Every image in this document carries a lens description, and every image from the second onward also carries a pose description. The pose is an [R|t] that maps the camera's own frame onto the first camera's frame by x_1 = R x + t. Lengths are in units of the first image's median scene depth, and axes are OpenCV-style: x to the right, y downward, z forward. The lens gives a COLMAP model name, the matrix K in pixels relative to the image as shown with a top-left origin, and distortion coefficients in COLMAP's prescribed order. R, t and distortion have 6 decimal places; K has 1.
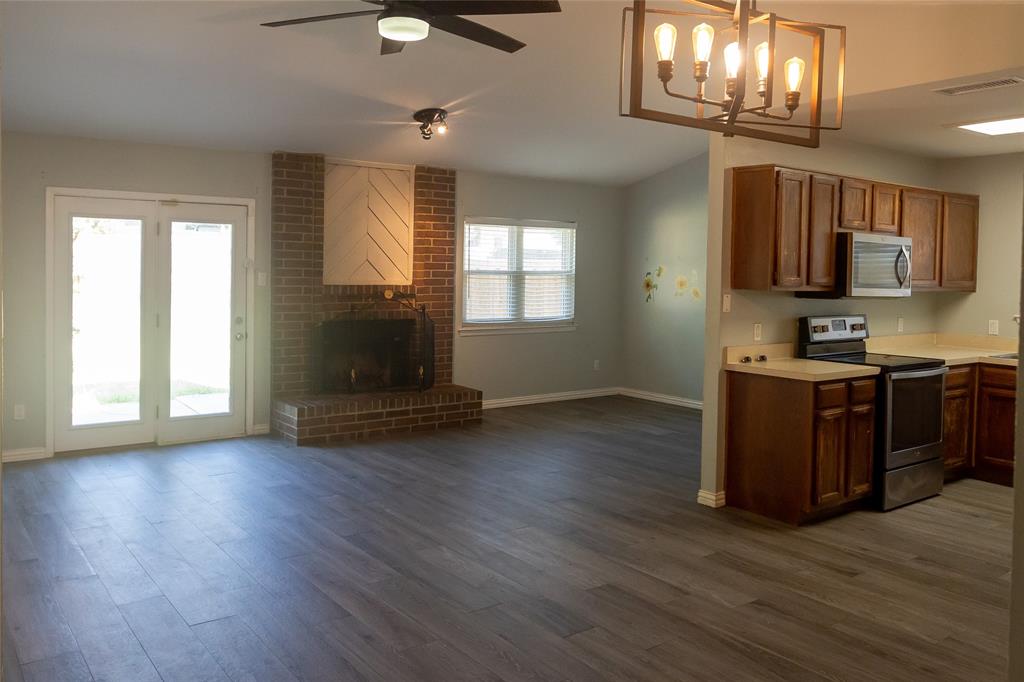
lens RADIAL K [[814.6, 0, 513.4], [0, 814.6, 284.6], [0, 0, 1]] dist [-0.006155, 0.013114]
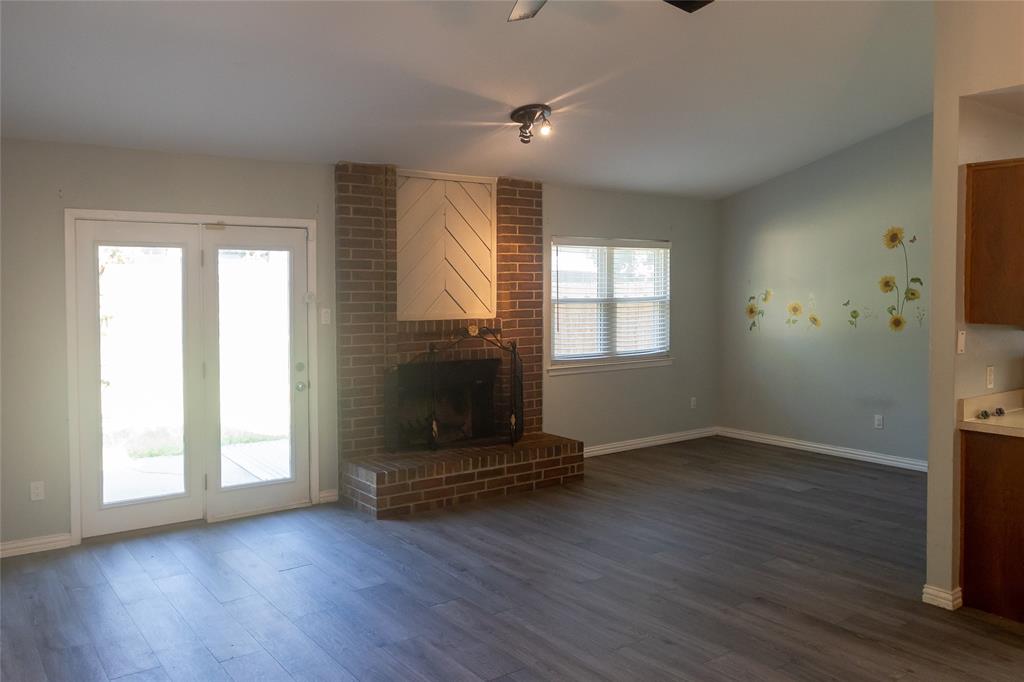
lens RADIAL K [[799.8, 0, 528.4], [0, 799.8, 309.0], [0, 0, 1]] dist [-0.028651, 0.040079]
pose [[0.999800, -0.019135, 0.005746, -0.103714], [0.019103, 0.999802, 0.005498, -0.014163], [-0.005850, -0.005387, 0.999968, 0.178969]]
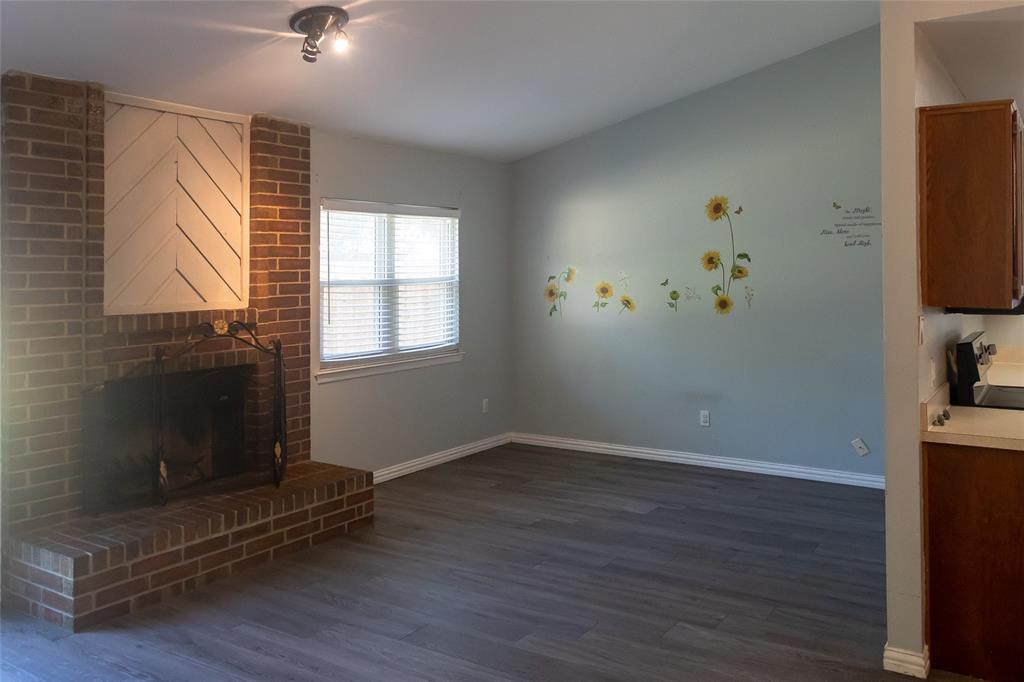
lens RADIAL K [[849.3, 0, 516.4], [0, 849.3, 252.9], [0, 0, 1]] dist [-0.015959, 0.017720]
pose [[0.941465, -0.017157, 0.336672, -0.162179], [0.029371, 0.999081, -0.031218, -0.016700], [-0.335827, 0.039279, 0.941104, 0.354976]]
